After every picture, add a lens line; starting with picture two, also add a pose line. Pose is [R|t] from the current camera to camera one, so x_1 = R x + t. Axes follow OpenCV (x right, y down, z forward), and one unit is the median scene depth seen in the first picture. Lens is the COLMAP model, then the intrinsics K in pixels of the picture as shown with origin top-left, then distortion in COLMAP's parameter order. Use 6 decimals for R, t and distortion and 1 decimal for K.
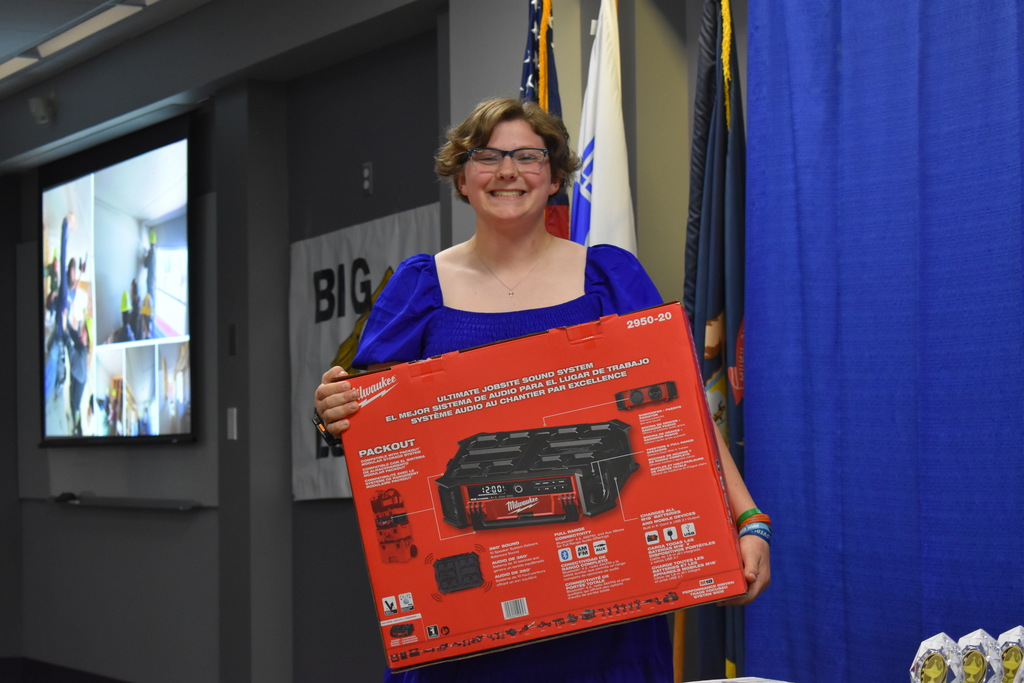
lens RADIAL K [[2415.1, 0, 516.1], [0, 2415.1, 340.8], [0, 0, 1]] dist [0.119945, 0.000000]
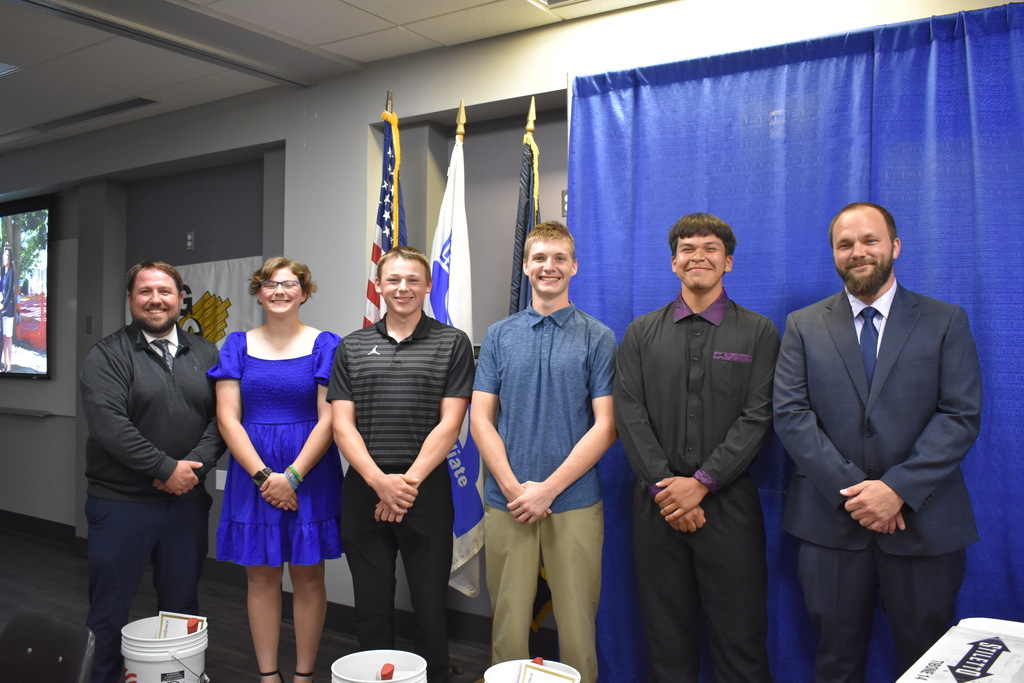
lens RADIAL K [[946.6, 0, 507.0], [0, 946.6, 336.5], [0, 0, 1]] dist [-0.072483, 0.000000]
pose [[0.885715, 0.025381, 0.463534, -0.248663], [-0.039947, 0.998968, 0.021632, -0.029464], [-0.462507, -0.037677, 0.885815, 0.393772]]
